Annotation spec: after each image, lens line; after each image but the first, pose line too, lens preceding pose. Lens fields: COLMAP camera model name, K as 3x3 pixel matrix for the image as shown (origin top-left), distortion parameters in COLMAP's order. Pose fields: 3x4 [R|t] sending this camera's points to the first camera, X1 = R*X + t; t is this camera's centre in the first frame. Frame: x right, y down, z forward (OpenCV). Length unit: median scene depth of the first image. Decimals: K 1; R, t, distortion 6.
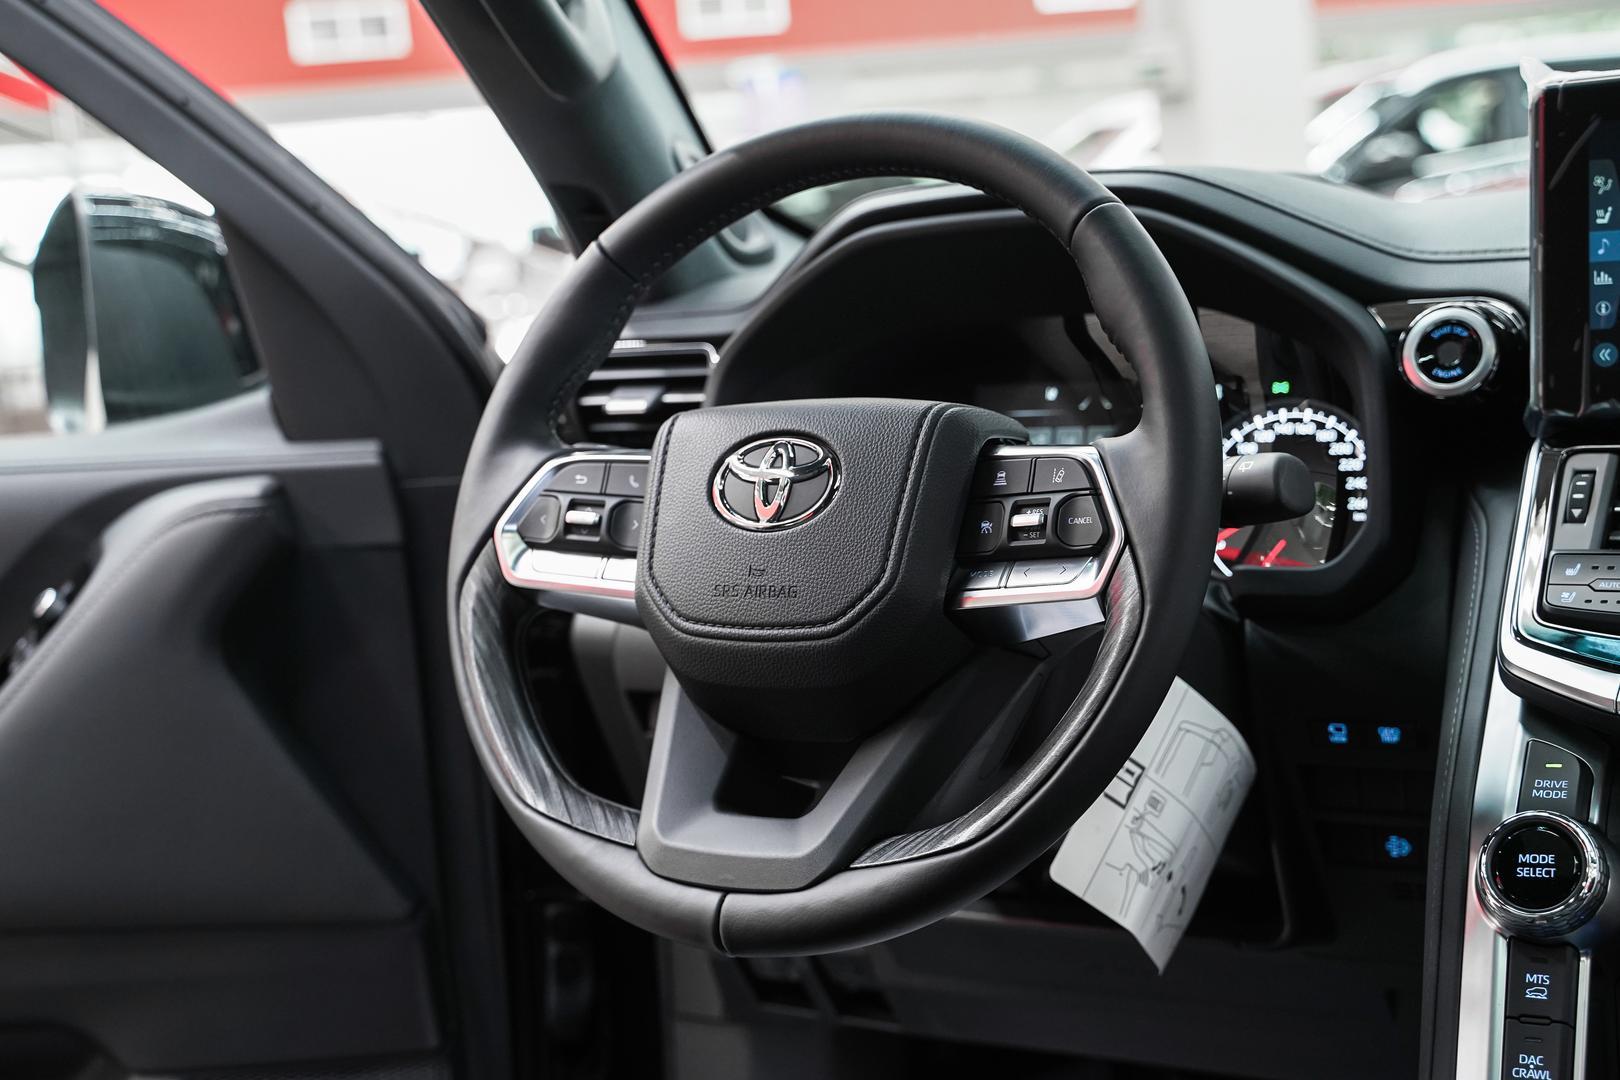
lens RADIAL K [[2276.3, 0, 807.5], [0, 2276.3, 499.0], [0, 0, 1]] dist [0.034702, 0.020408]
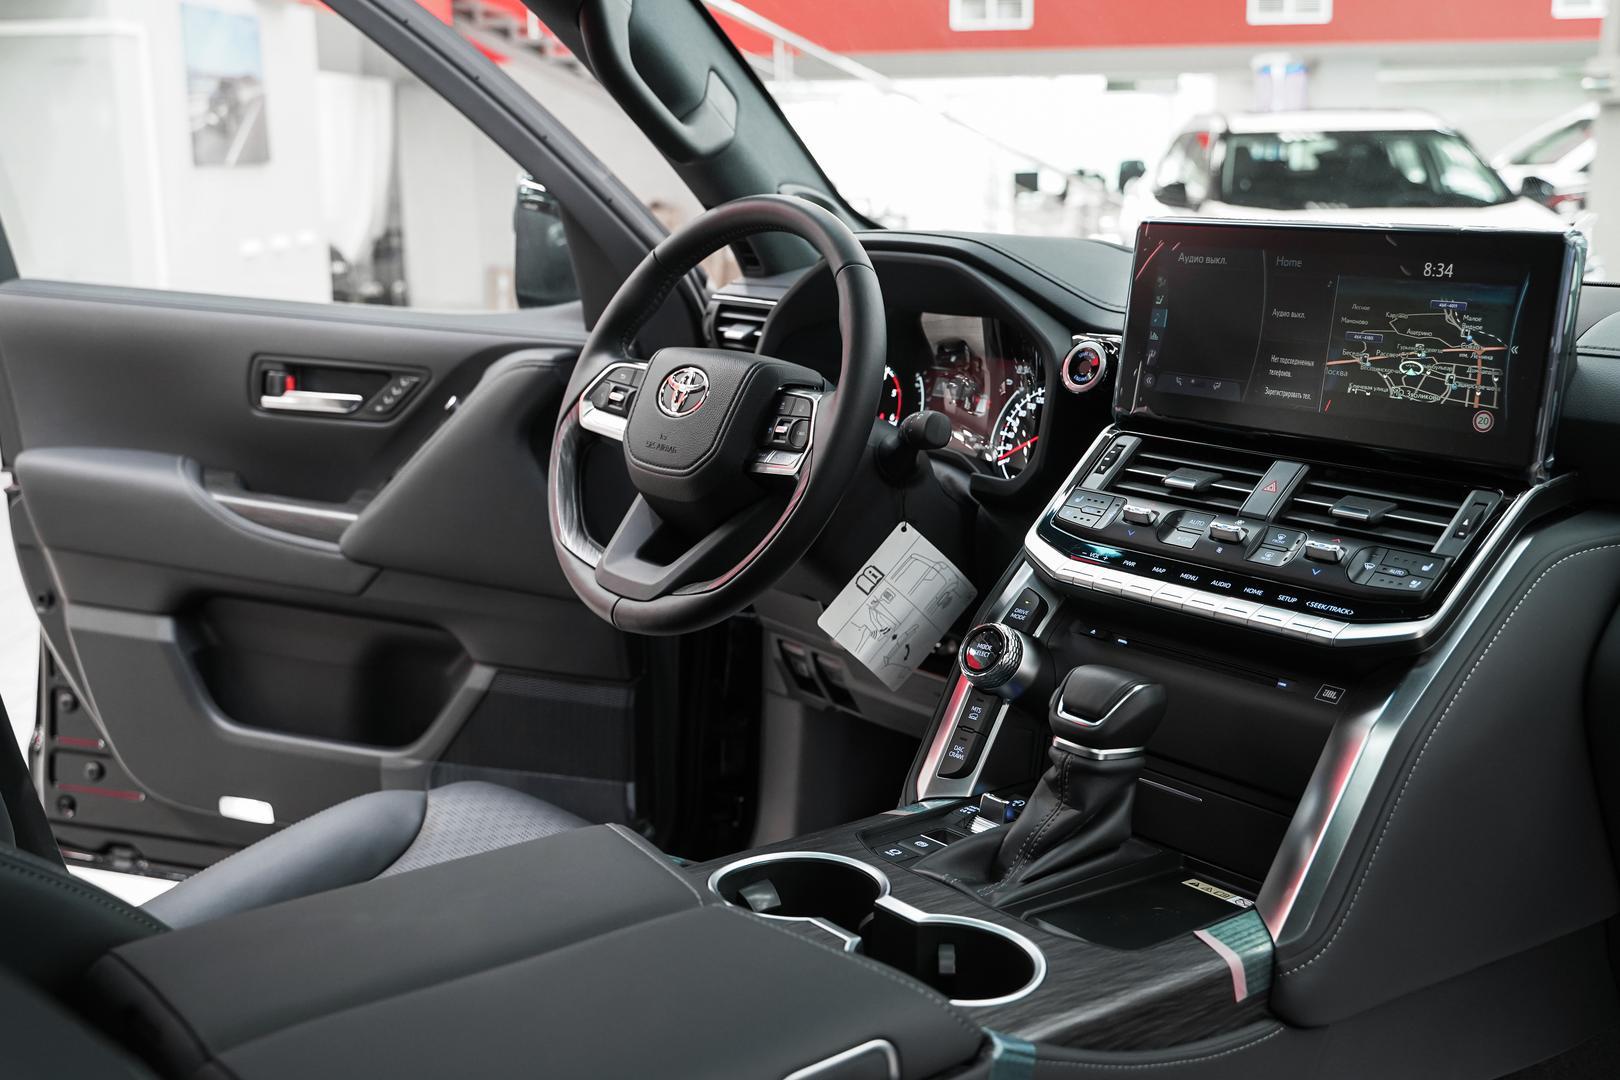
lens RADIAL K [[1739.4, 0, 745.6], [0, 1739.4, 498.4], [0, 0, 1]] dist [-0.047887, 0.045854]
pose [[0.931892, 0.149168, -0.330645, 0.494706], [-0.121253, 0.987198, 0.103626, -0.071638], [0.341870, -0.056476, 0.938049, -0.326456]]
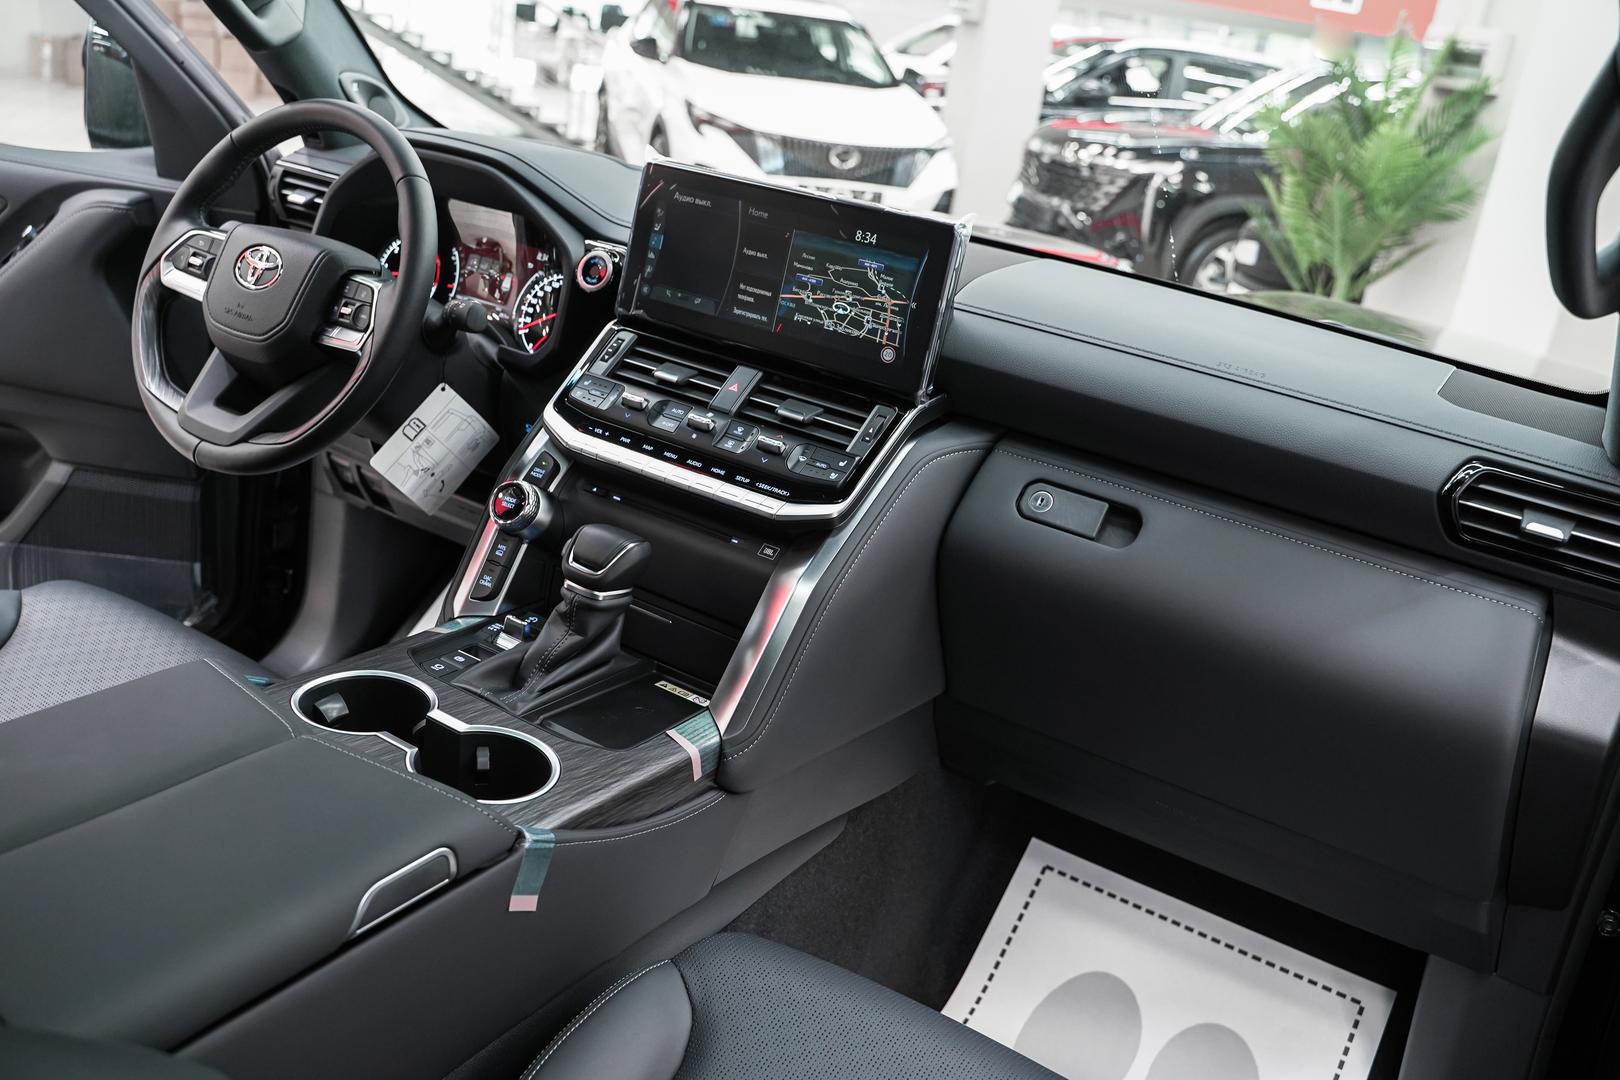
lens RADIAL K [[1387.3, 0, 810.0], [0, 1387.3, 540.0], [0, 0, 1]] dist [-0.134381, 0.107313]
pose [[0.974424, 0.213399, 0.070423, 0.446277], [-0.223939, 0.948212, 0.225267, -0.163575], [-0.018705, -0.235276, 0.971749, -0.340108]]
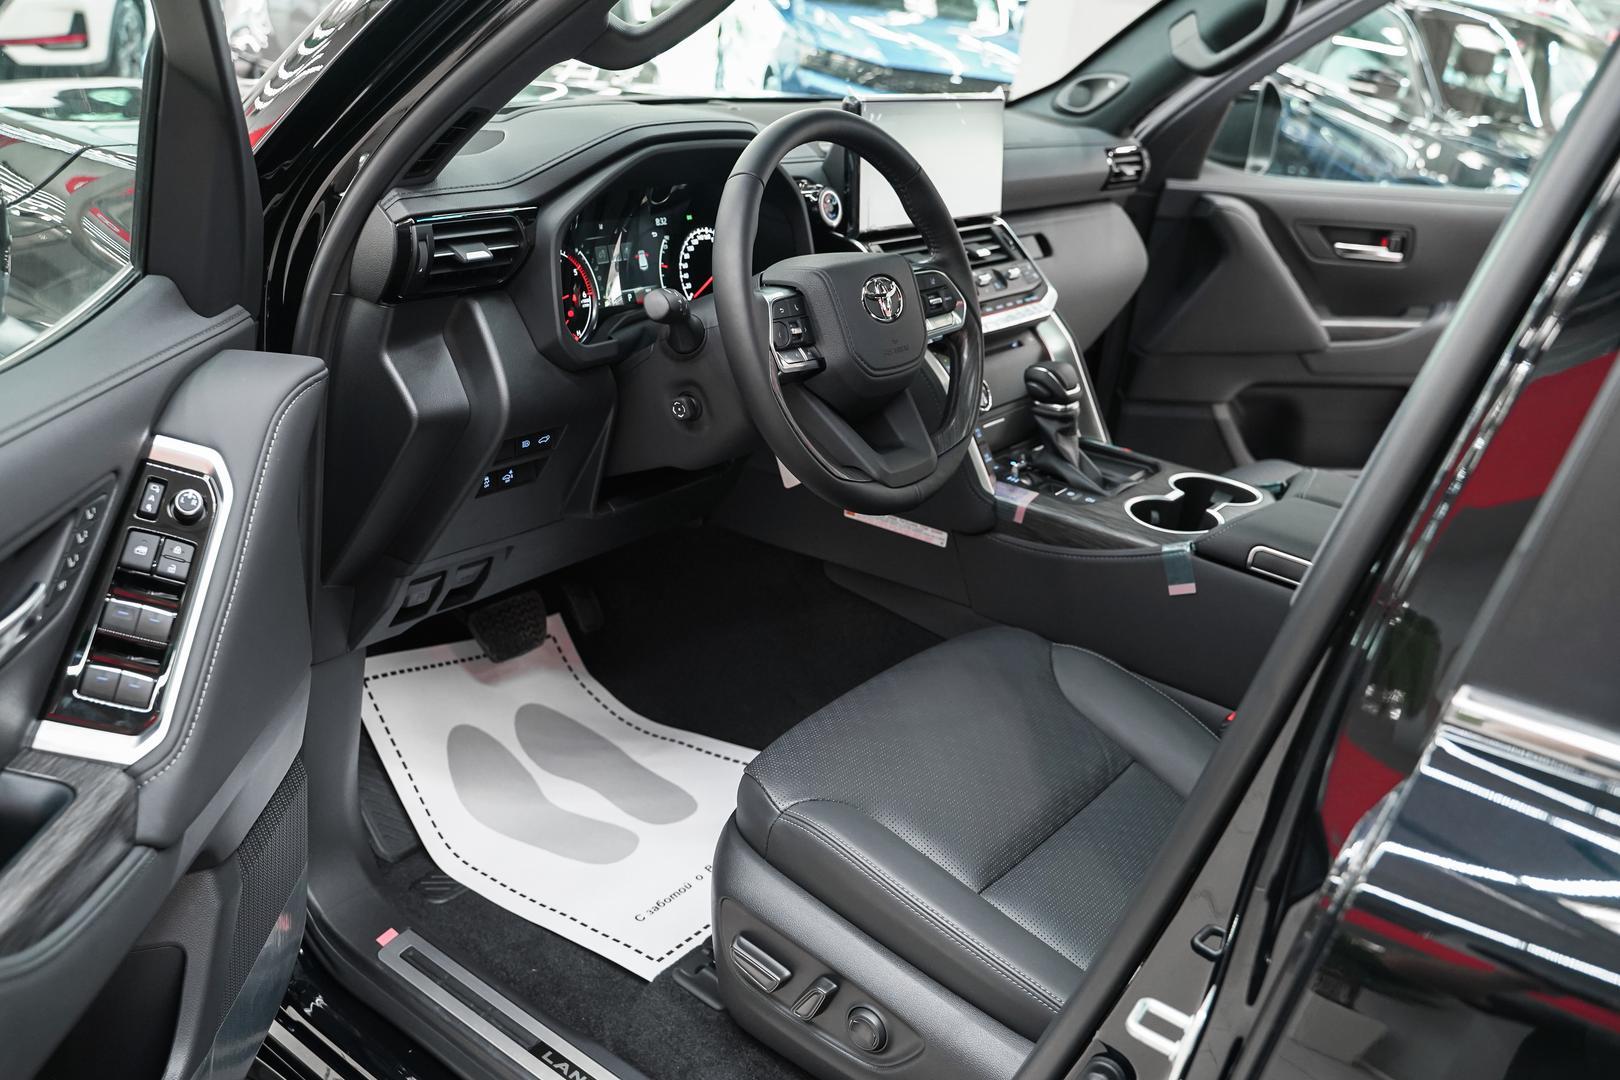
lens RADIAL K [[1387.3, 0, 810.0], [0, 1387.3, 540.0], [0, 0, 1]] dist [-0.134381, 0.107313]
pose [[0.094996, -0.308041, 0.946618, -1.234189], [-0.000797, 0.950895, 0.309512, -0.182799], [-0.995477, -0.030157, 0.090086, 0.883866]]
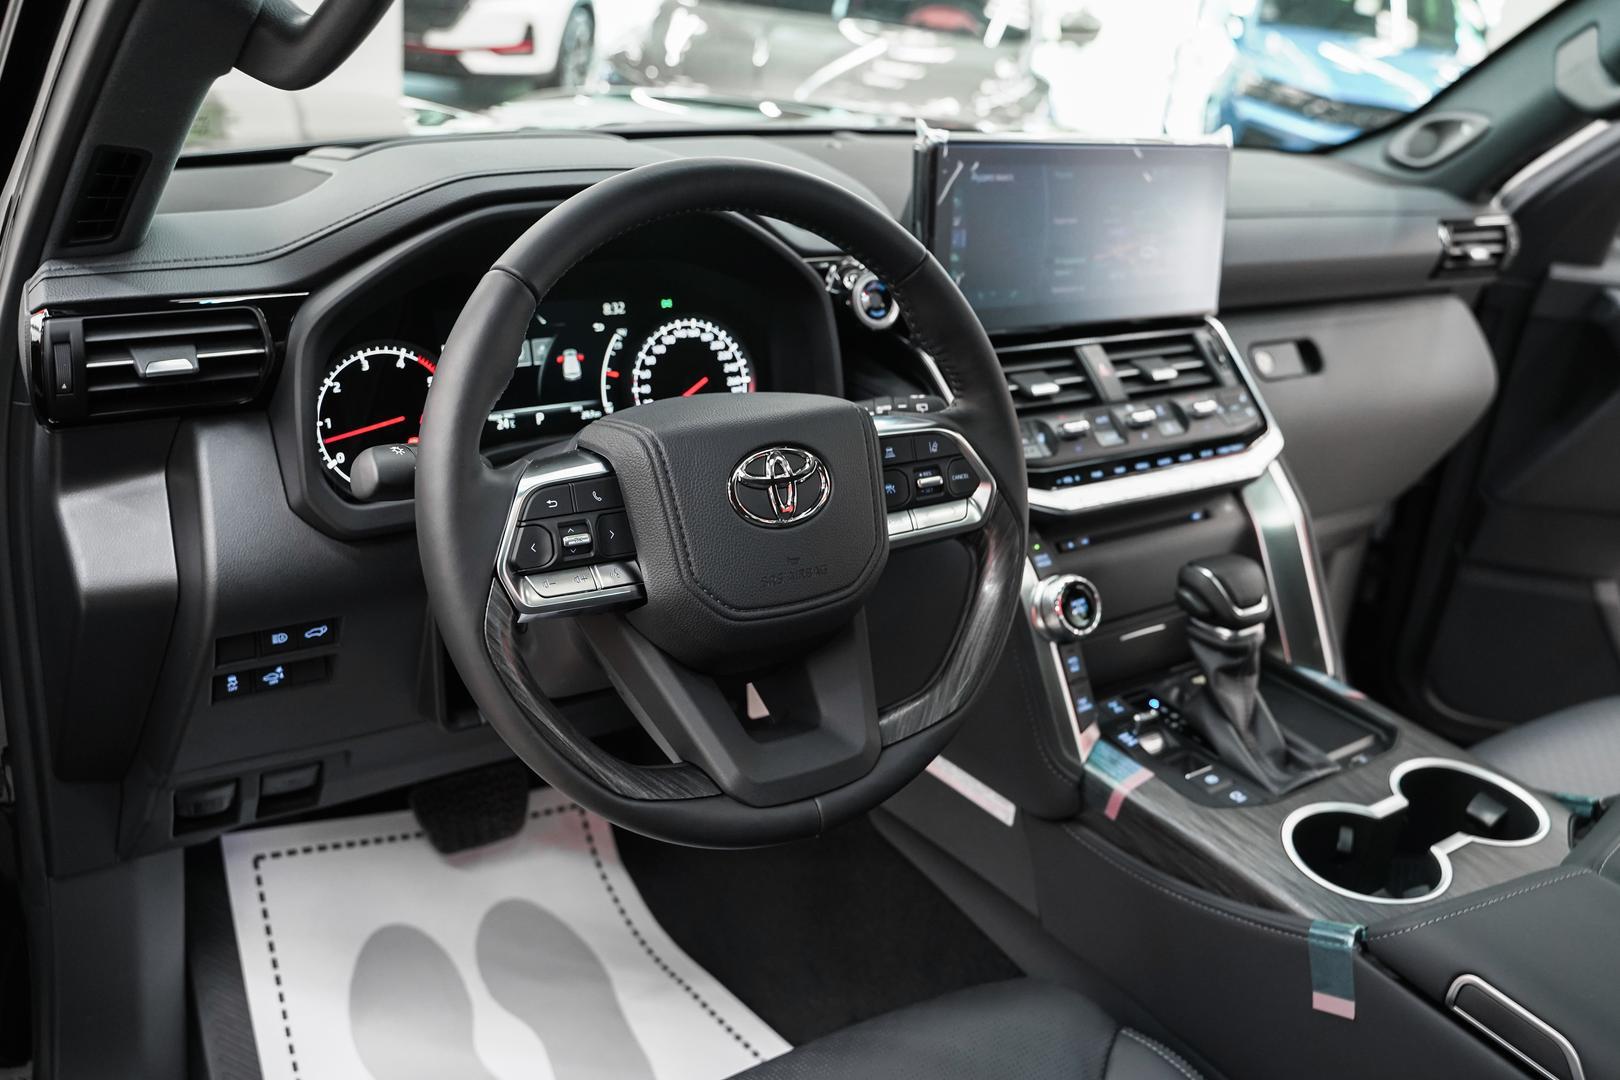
lens RADIAL K [[1387.3, 0, 810.0], [0, 1387.3, 540.0], [0, 0, 1]] dist [-0.134381, 0.107313]
pose [[0.410329, -0.263026, 0.873182, -0.639887], [-0.022386, 0.954308, 0.297984, -0.193623], [-0.911663, -0.141818, 0.385692, 0.646137]]
